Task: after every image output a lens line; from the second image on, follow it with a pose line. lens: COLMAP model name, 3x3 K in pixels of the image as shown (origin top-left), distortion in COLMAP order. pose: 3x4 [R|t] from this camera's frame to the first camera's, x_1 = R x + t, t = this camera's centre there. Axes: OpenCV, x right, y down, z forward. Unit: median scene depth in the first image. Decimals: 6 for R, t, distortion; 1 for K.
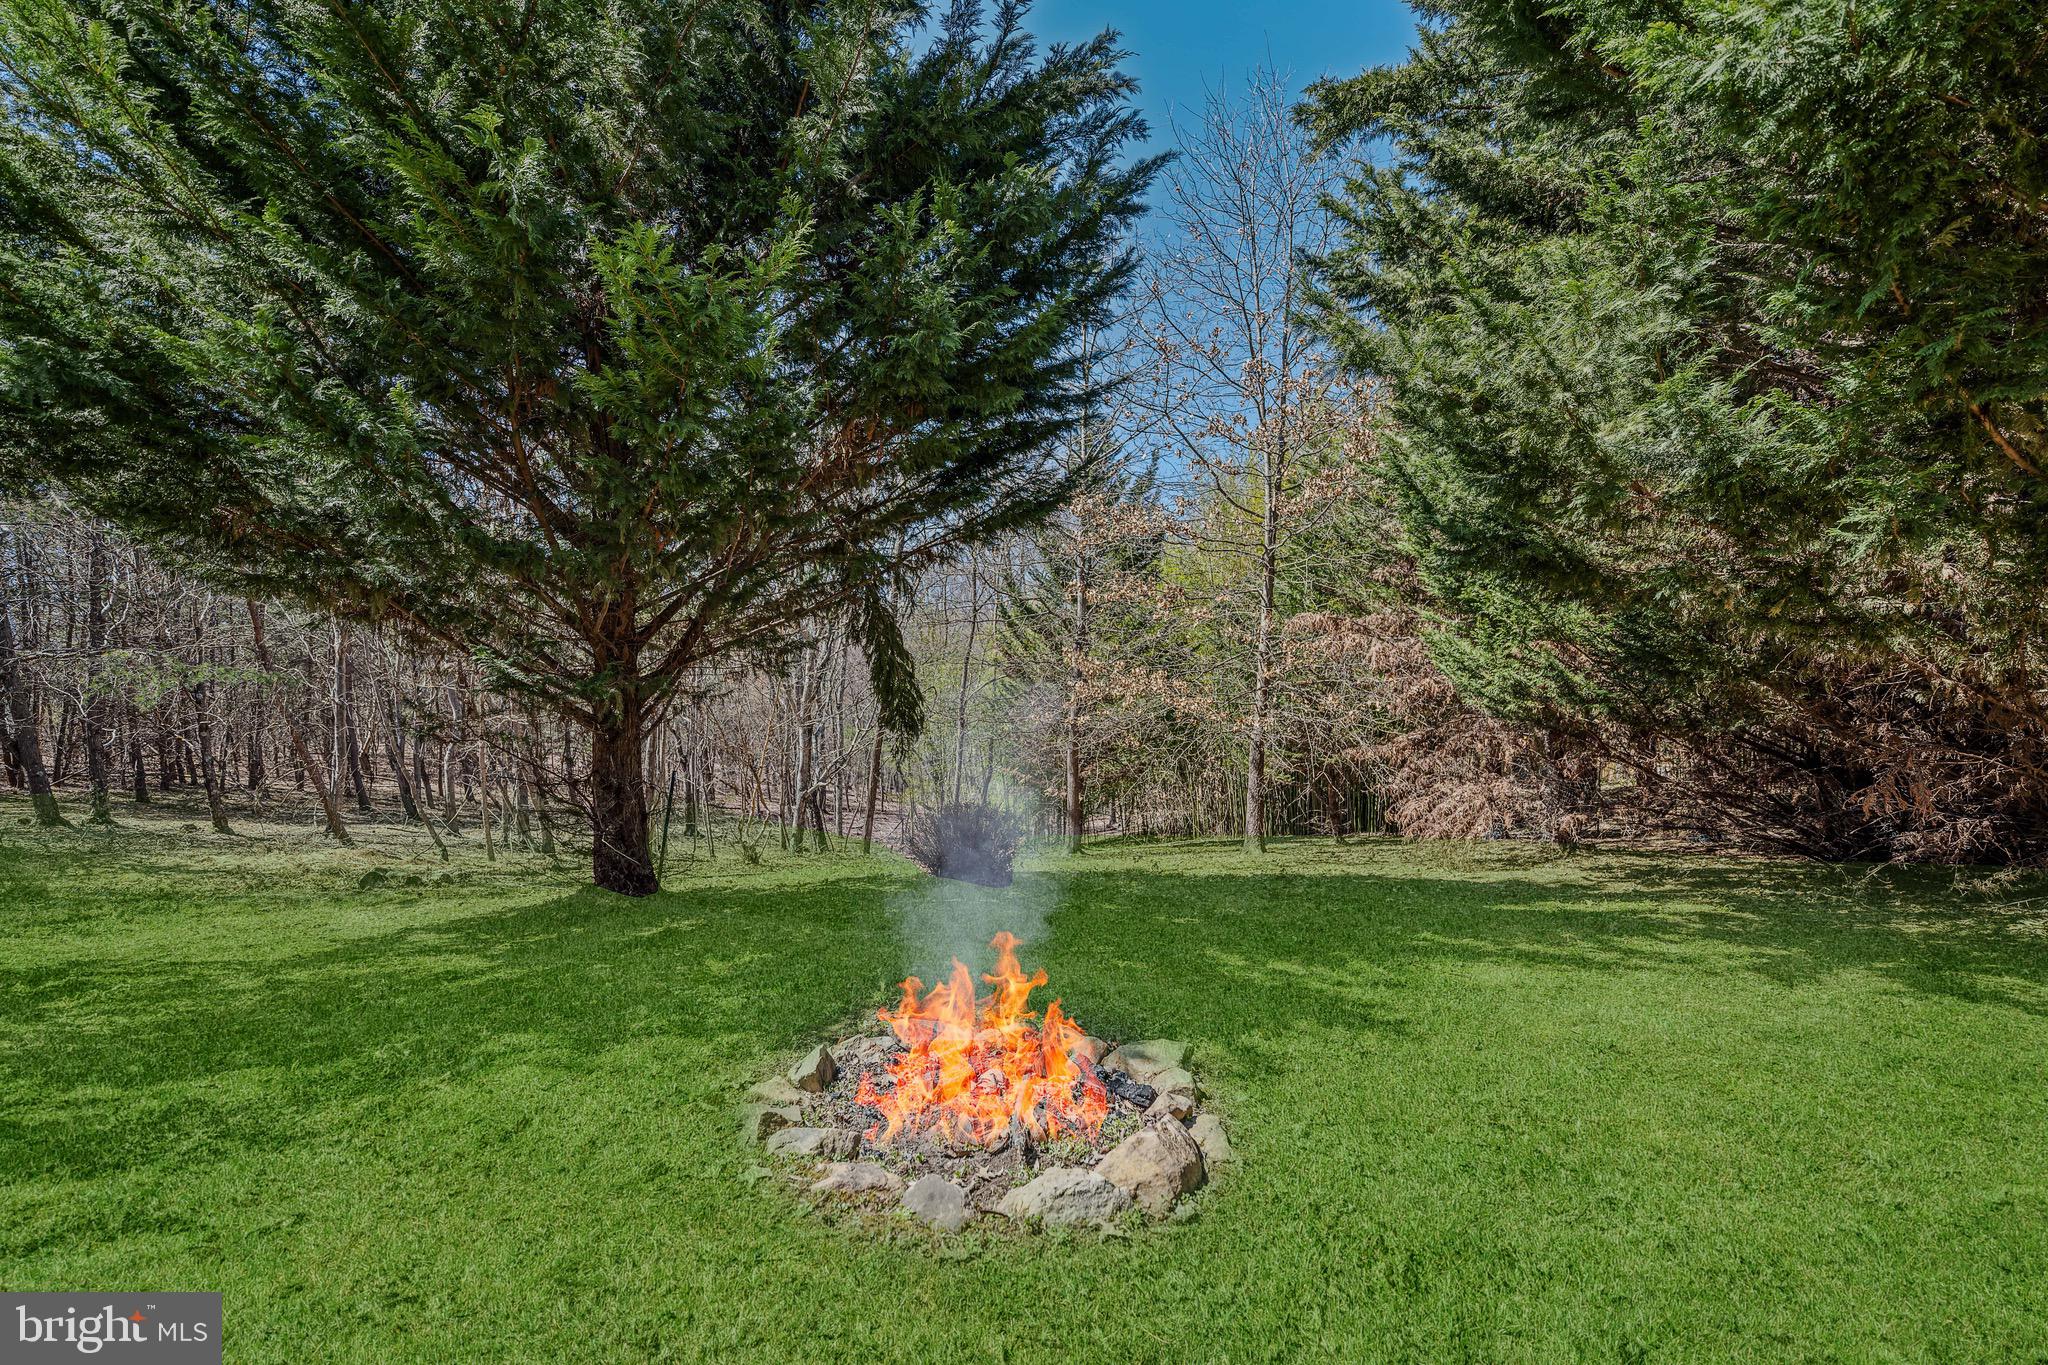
lens RADIAL K [[830.5, 0, 1024.0], [0, 830.5, 682.5], [0, 0, 1]] dist [0.000282, 0.000017]
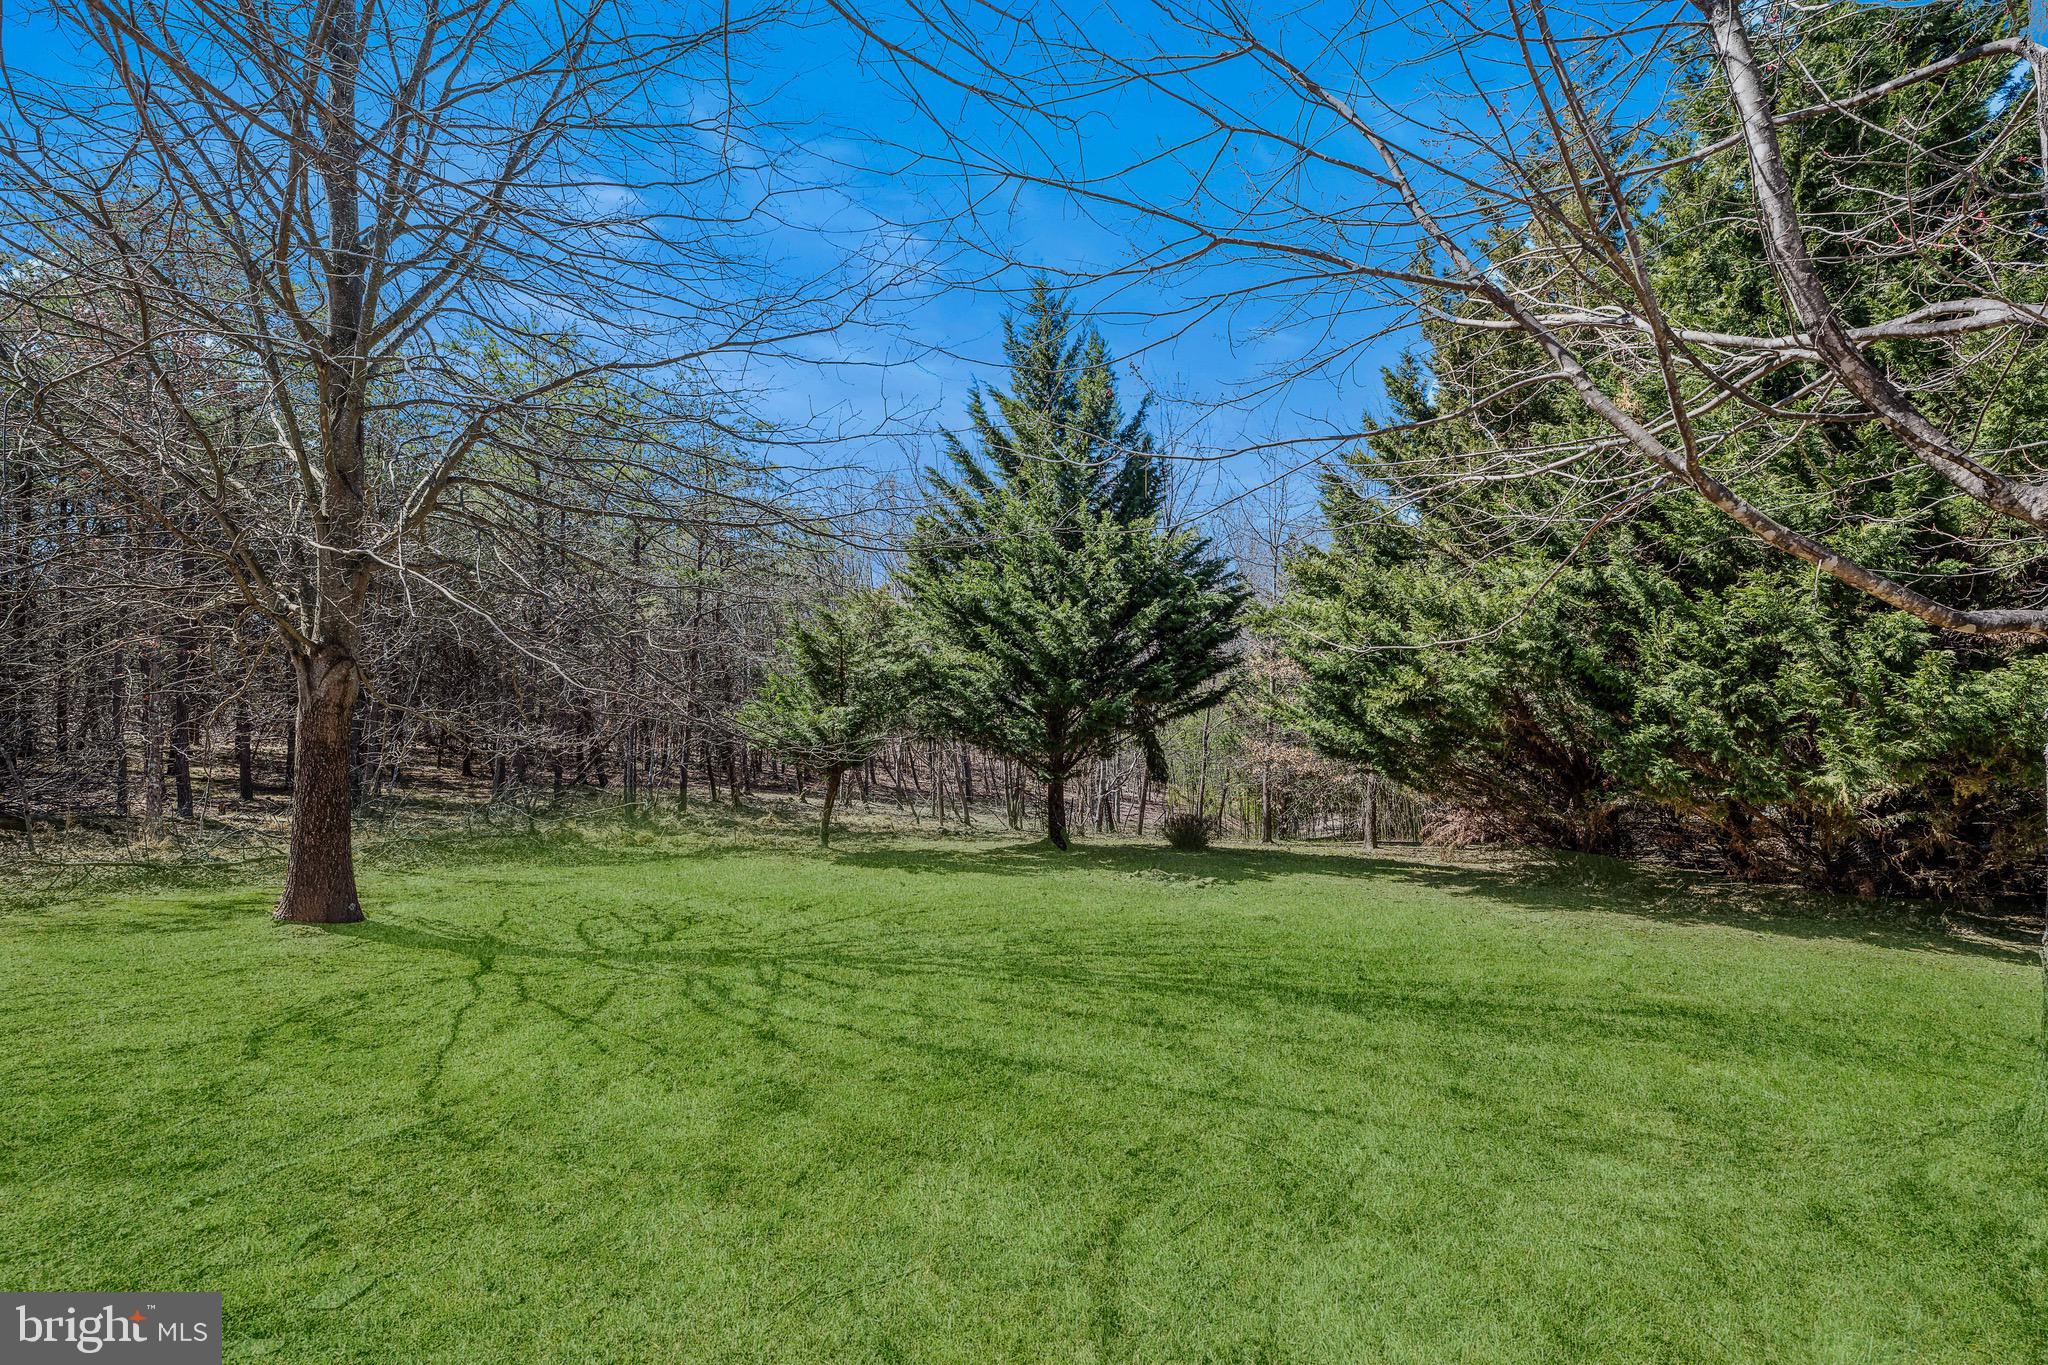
lens RADIAL K [[830.5, 0, 1024.0], [0, 830.5, 682.5], [0, 0, 1]] dist [0.000282, 0.000017]
pose [[0.948134, 0.004870, -0.317835, 0.244850], [0.000656, 0.999851, 0.017277, -0.272027], [0.317871, -0.016590, 0.947989, -1.377272]]
